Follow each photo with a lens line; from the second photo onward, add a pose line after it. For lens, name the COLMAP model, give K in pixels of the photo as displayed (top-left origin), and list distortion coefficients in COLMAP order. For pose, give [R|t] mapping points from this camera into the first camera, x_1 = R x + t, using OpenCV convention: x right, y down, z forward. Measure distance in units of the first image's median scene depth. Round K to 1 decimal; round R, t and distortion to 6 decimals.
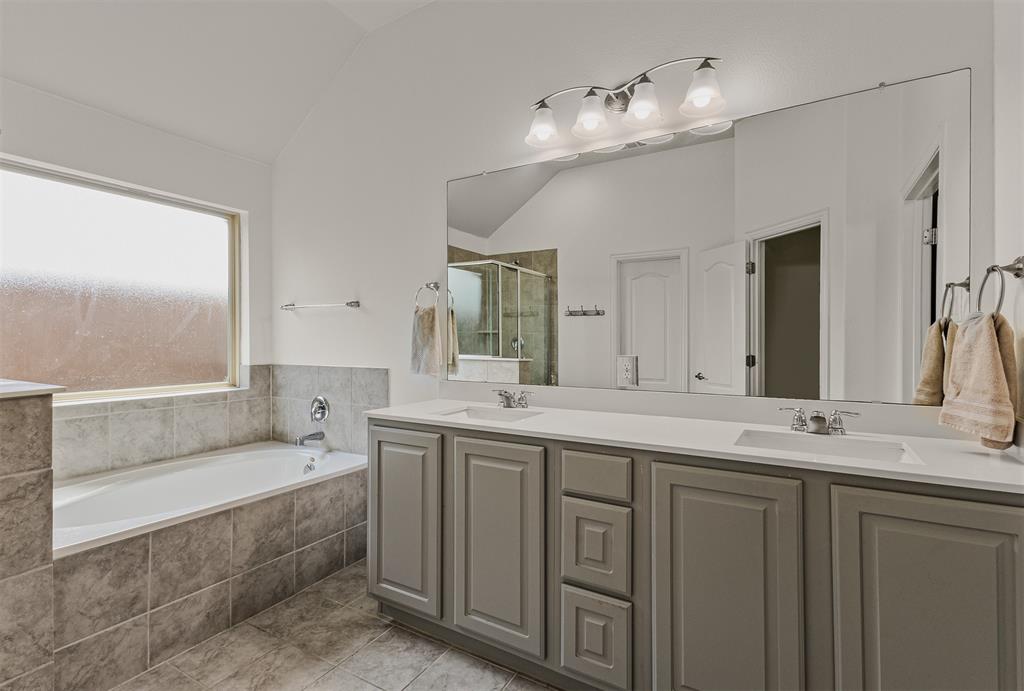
lens RADIAL K [[483.4, 0, 518.6], [0, 483.4, 339.5], [0, 0, 1]] dist [0.015239, -0.004503]
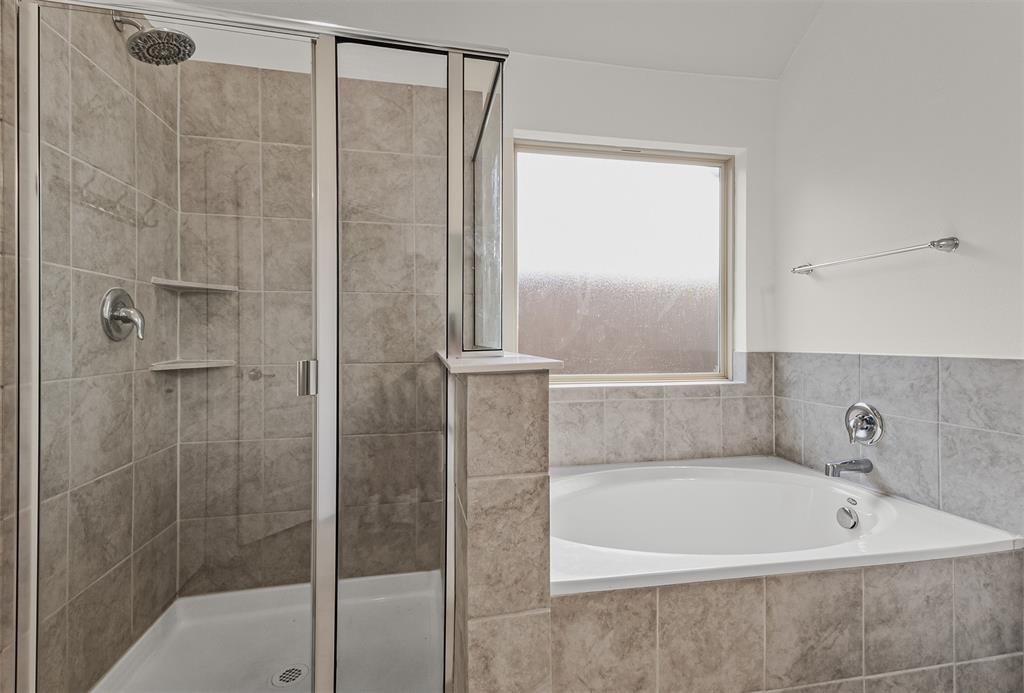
lens RADIAL K [[483.4, 0, 515.4], [0, 483.4, 340.9], [0, 0, 1]] dist [0.015239, -0.004503]
pose [[0.644370, -0.000939, -0.764713, -0.281645], [0.005333, 0.999980, 0.003266, 0.041779], [0.764695, -0.006183, 0.644363, 0.321670]]
